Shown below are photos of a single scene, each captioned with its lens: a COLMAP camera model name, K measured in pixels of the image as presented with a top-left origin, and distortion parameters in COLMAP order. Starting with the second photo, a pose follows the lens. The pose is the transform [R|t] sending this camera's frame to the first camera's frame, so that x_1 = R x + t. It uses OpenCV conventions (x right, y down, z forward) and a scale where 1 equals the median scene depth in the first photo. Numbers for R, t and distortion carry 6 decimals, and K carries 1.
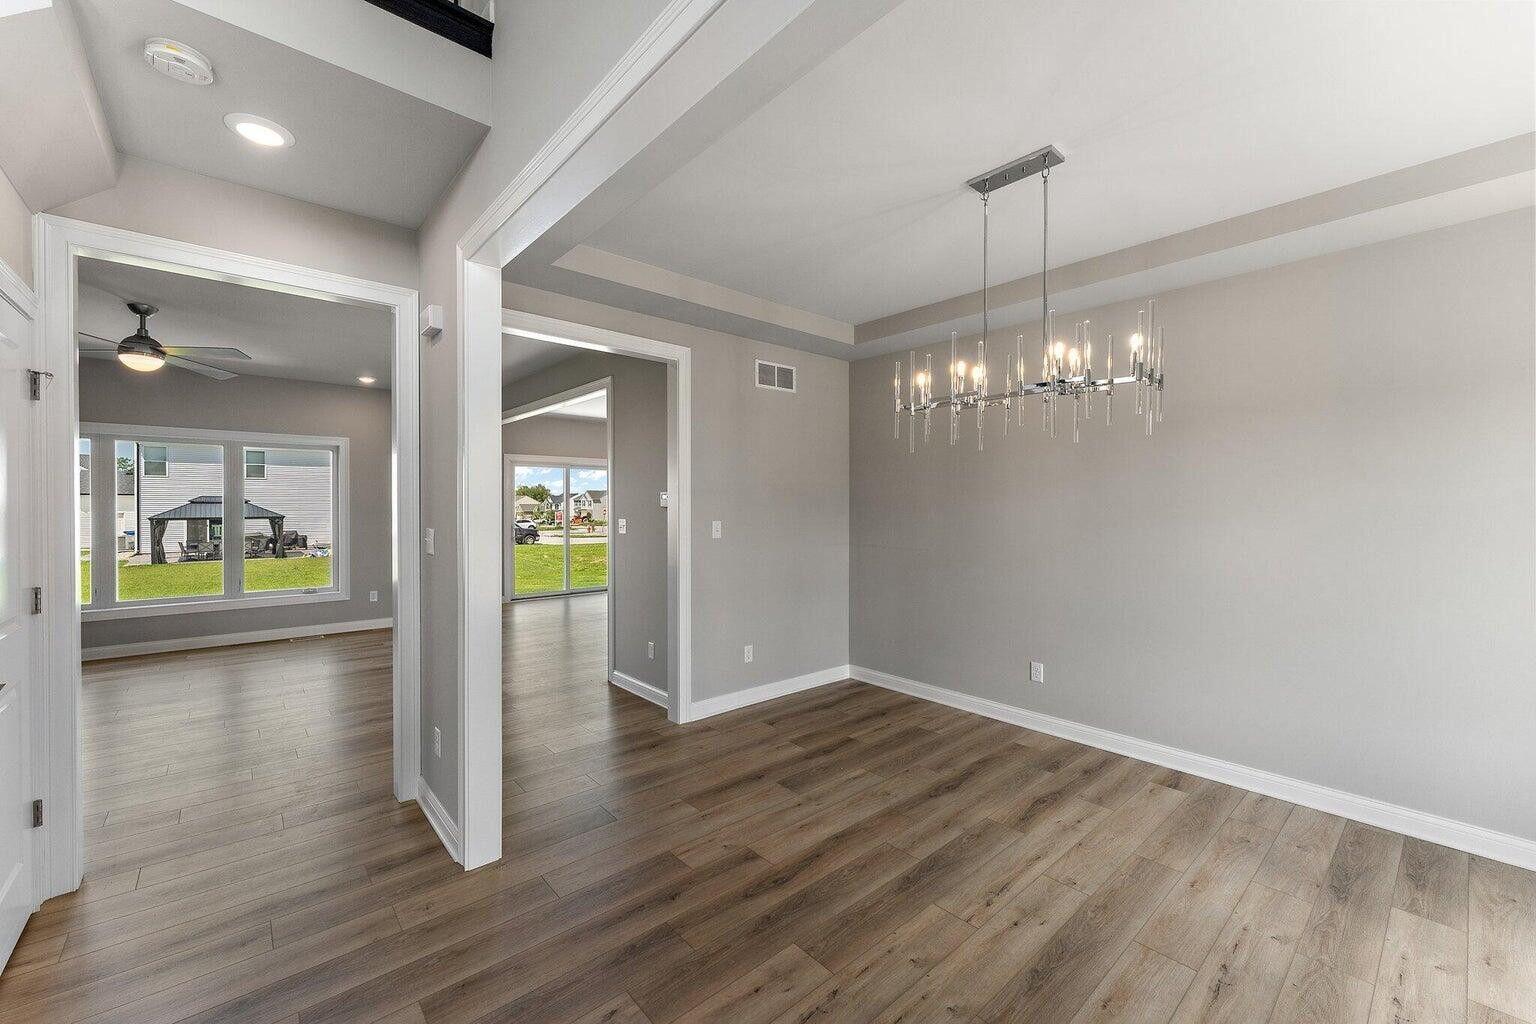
lens RADIAL K [[614.9, 0, 754.6], [0, 614.9, 503.3], [0, 0, 1]] dist [0.002610, 0.000154]
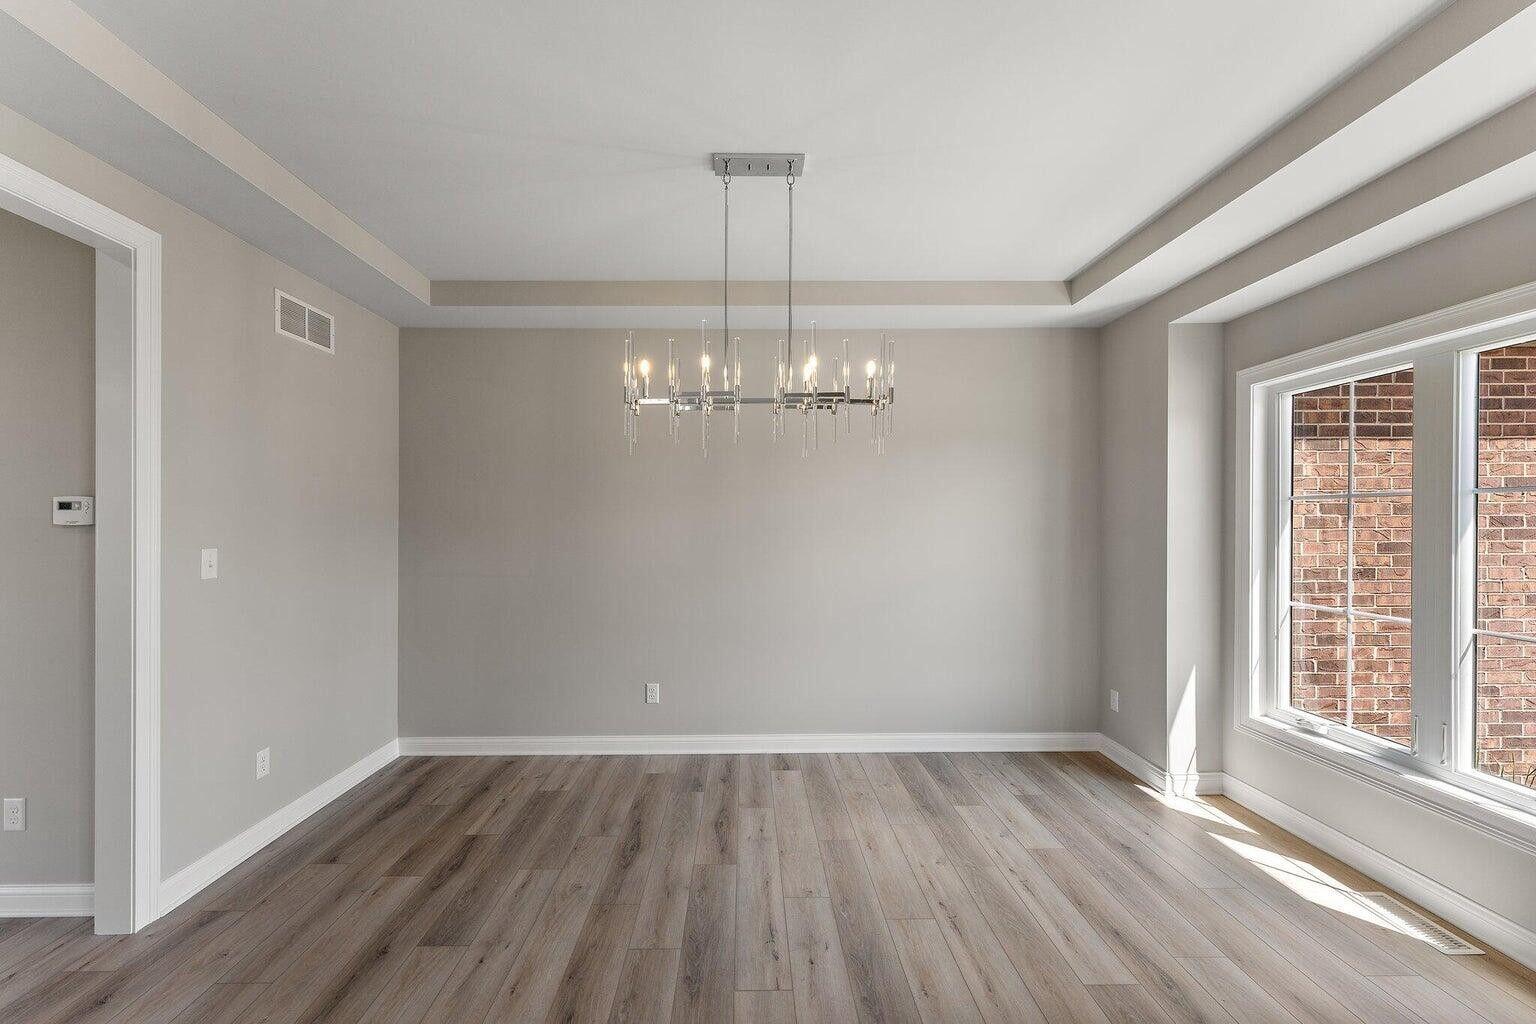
lens RADIAL K [[637.0, 0, 753.2], [0, 637.0, 519.9], [0, 0, 1]] dist [0.000528, -0.000154]
pose [[0.640938, -0.002396, 0.767589, -0.242987], [0.002431, 0.999996, 0.001091, 0.001629], [-0.767589, 0.001167, 0.640942, 0.280147]]
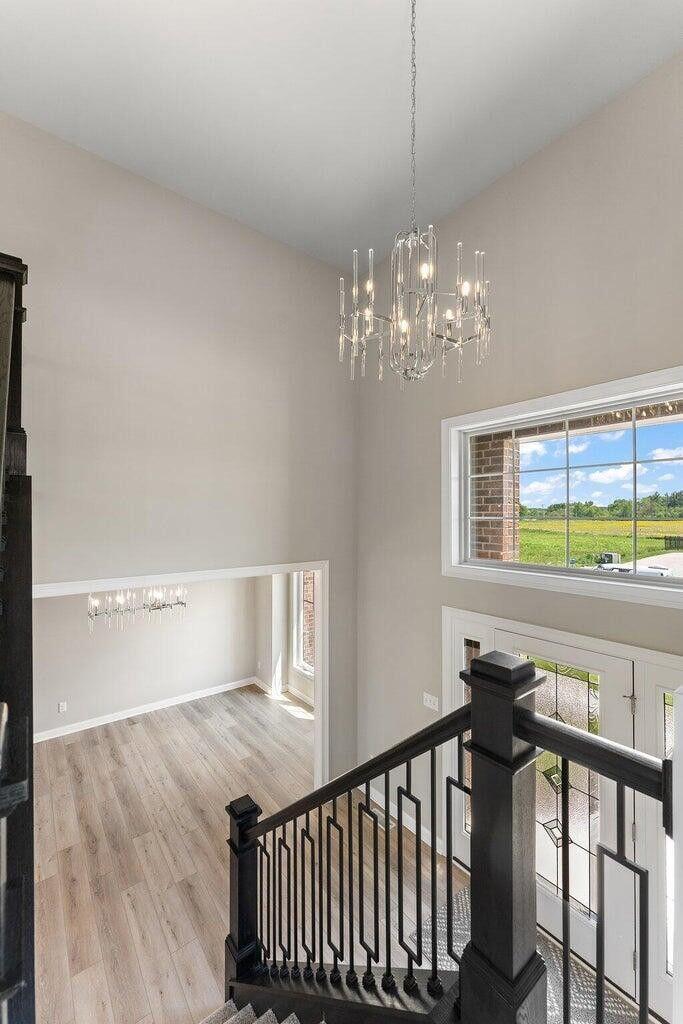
lens RADIAL K [[410.0, 0, 345.3], [0, 410.0, 515.2], [0, 0, 1]] dist [0.002610, 0.000154]
pose [[0.043545, -0.002316, 0.999049, -1.050699], [-0.002964, 0.999993, 0.002447, -0.453141], [-0.999047, -0.003068, 0.043538, -0.020122]]
